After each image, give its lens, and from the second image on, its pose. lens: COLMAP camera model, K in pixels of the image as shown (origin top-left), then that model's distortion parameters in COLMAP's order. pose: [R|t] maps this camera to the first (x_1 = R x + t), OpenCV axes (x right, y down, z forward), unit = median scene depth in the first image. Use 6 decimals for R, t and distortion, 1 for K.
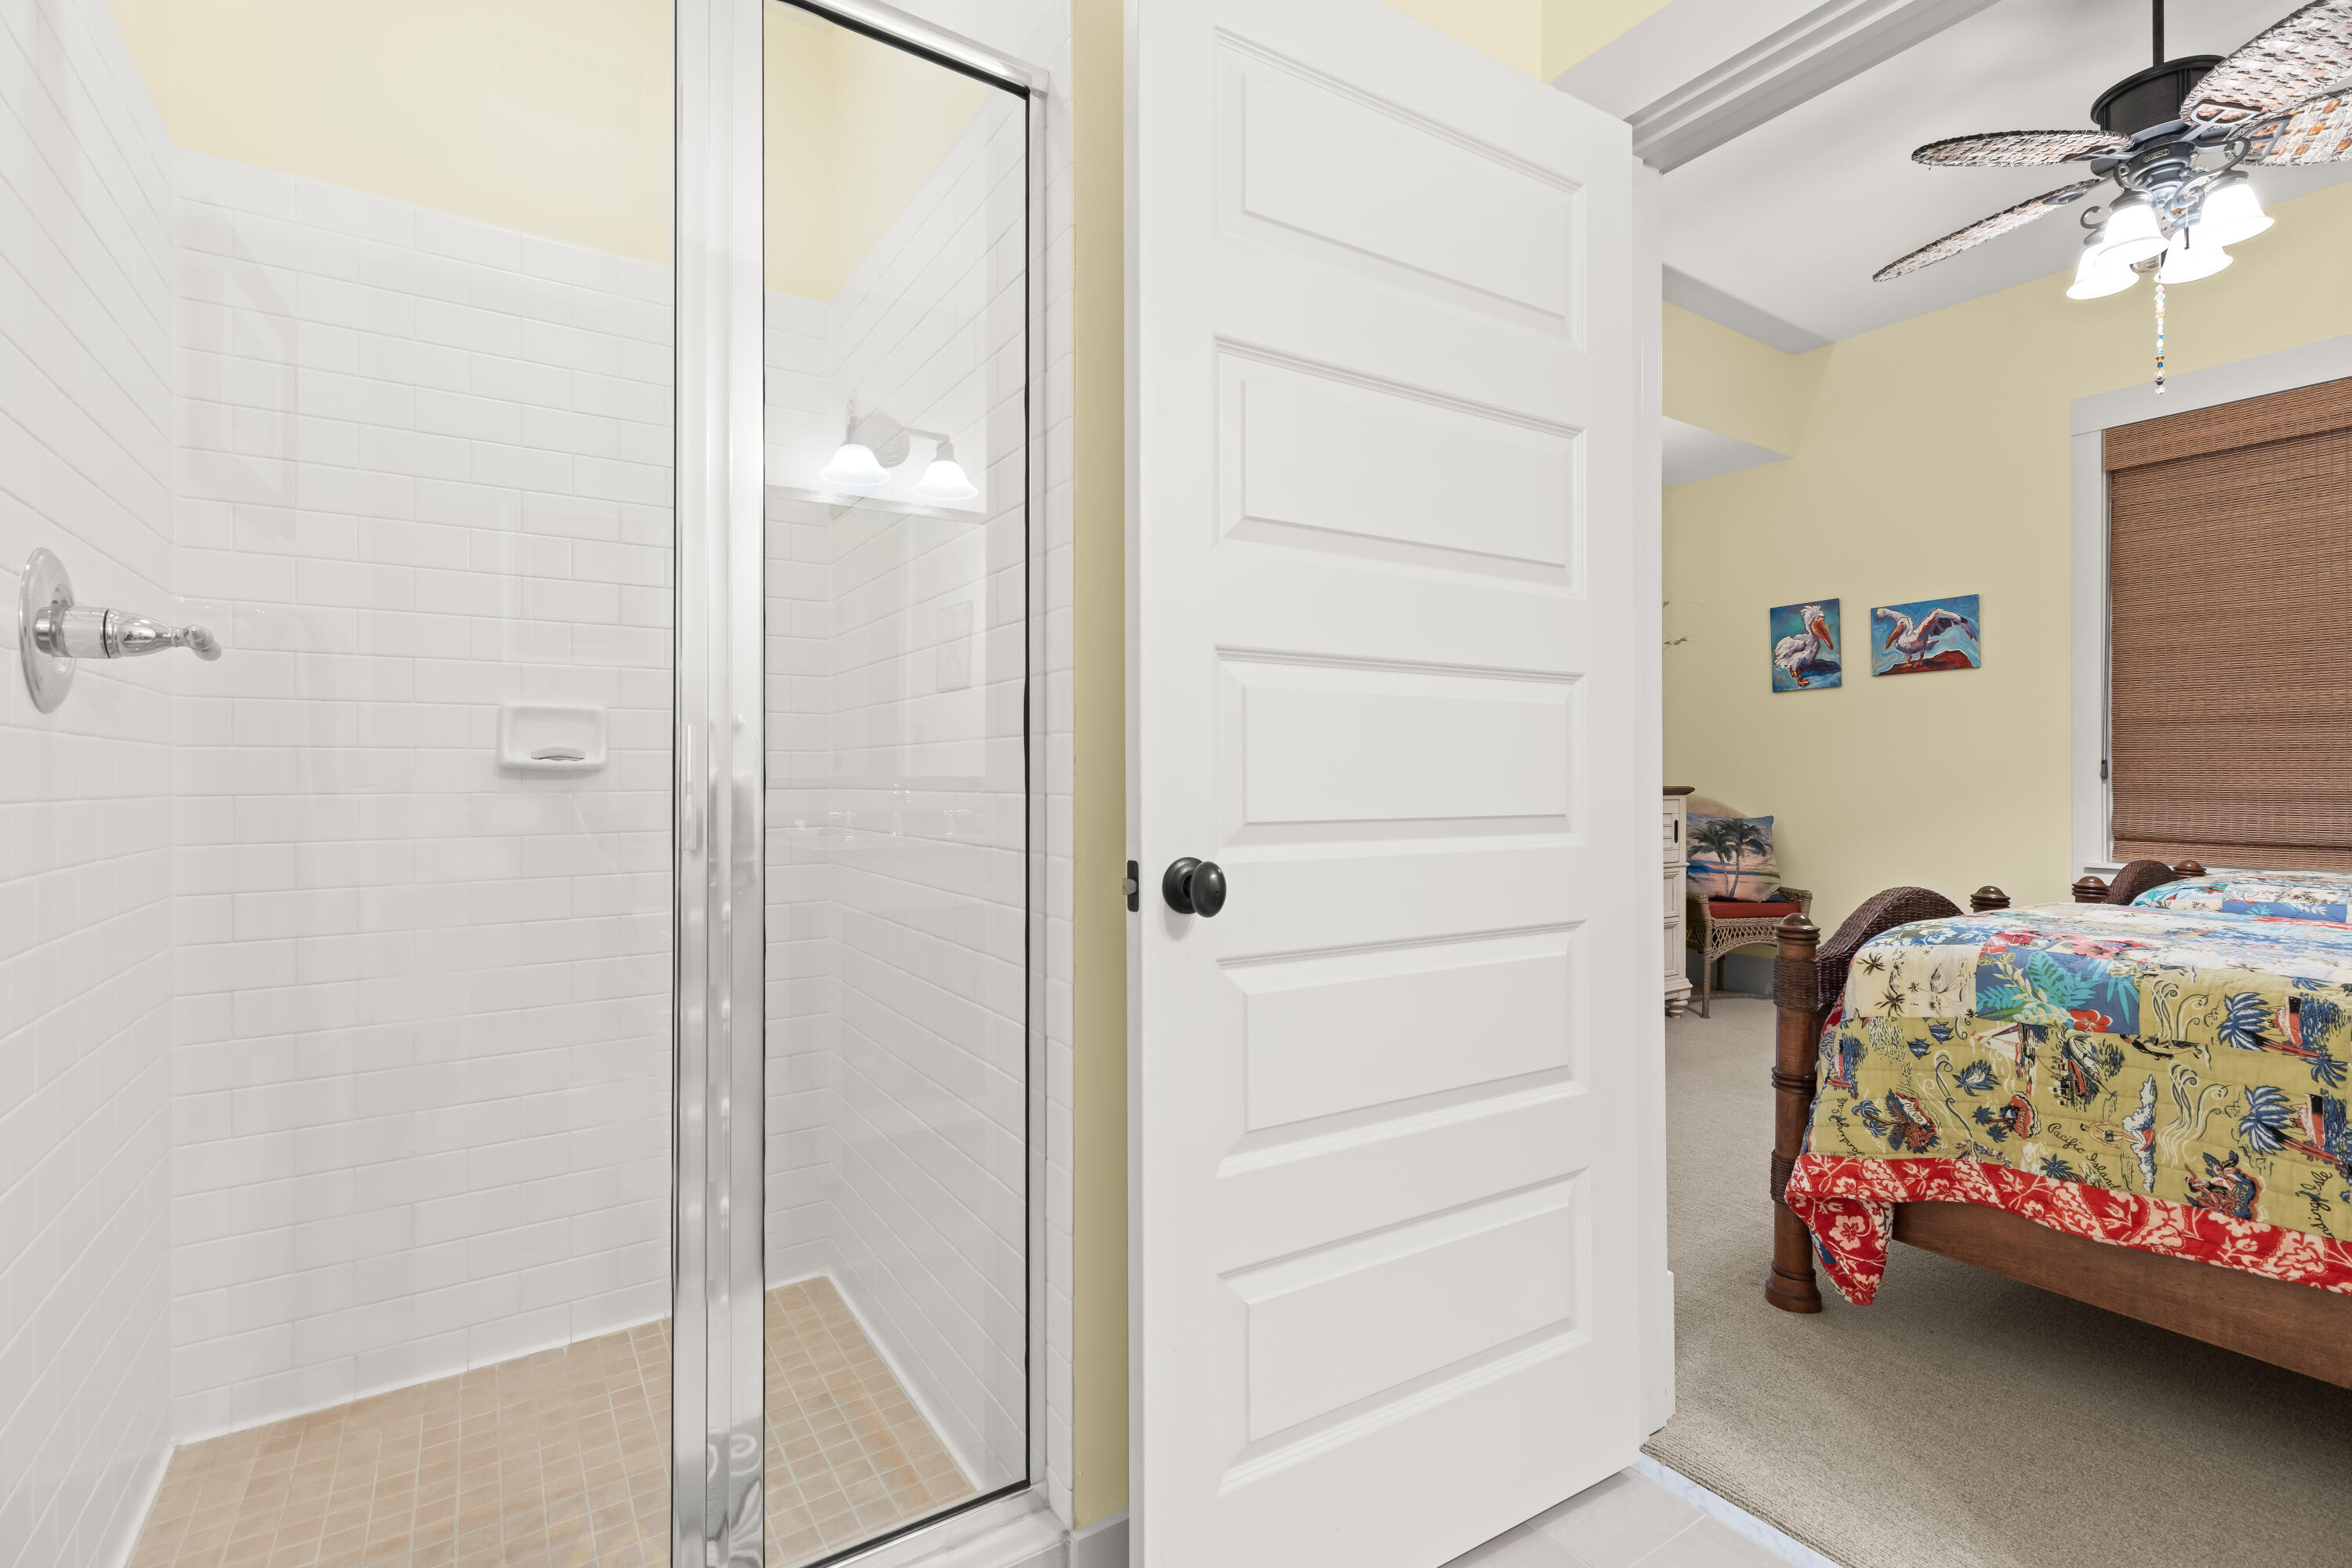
lens RADIAL K [[1082.5, 0, 1181.8], [0, 1082.5, 777.7], [0, 0, 1]] dist [0.010027, -0.003517]
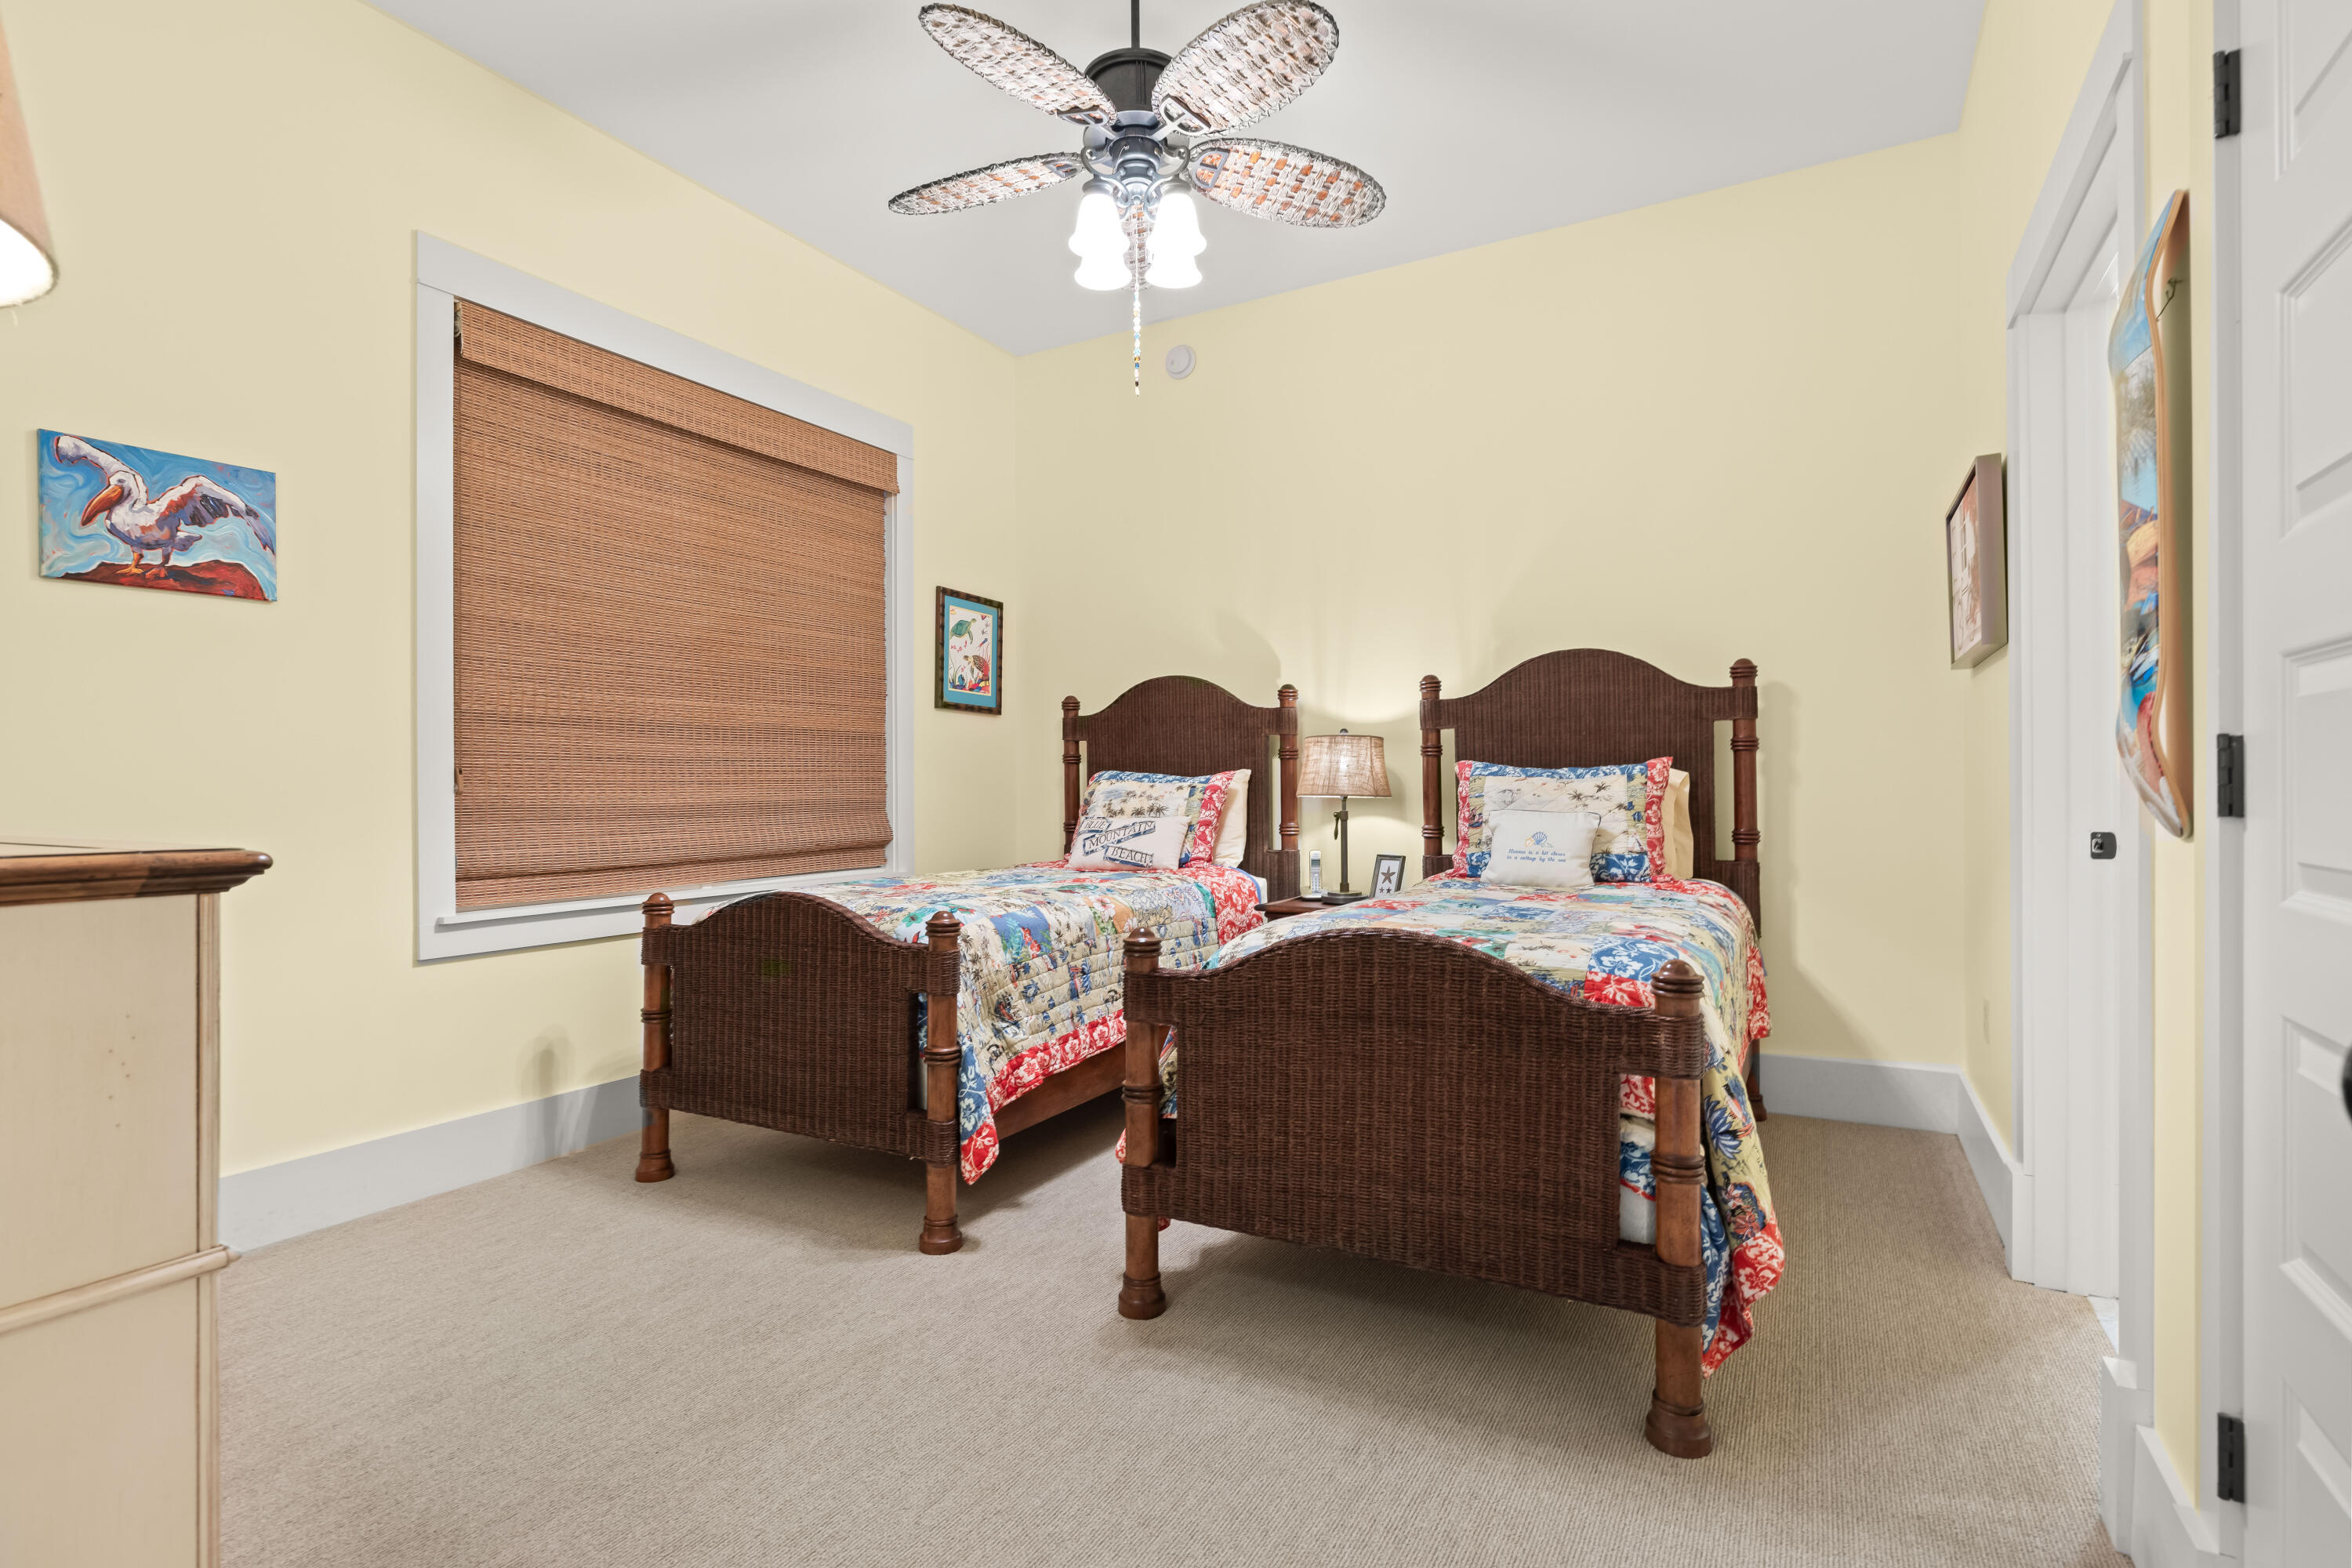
lens RADIAL K [[1140.9, 0, 1189.5], [0, 1140.9, 792.5], [0, 0, 1]] dist [-0.004716, 0.000434]
pose [[-0.446974, -0.004605, 0.894535, -0.015837], [0.002828, 0.999974, 0.006561, -0.003738], [-0.894543, 0.005462, -0.446949, 0.820824]]
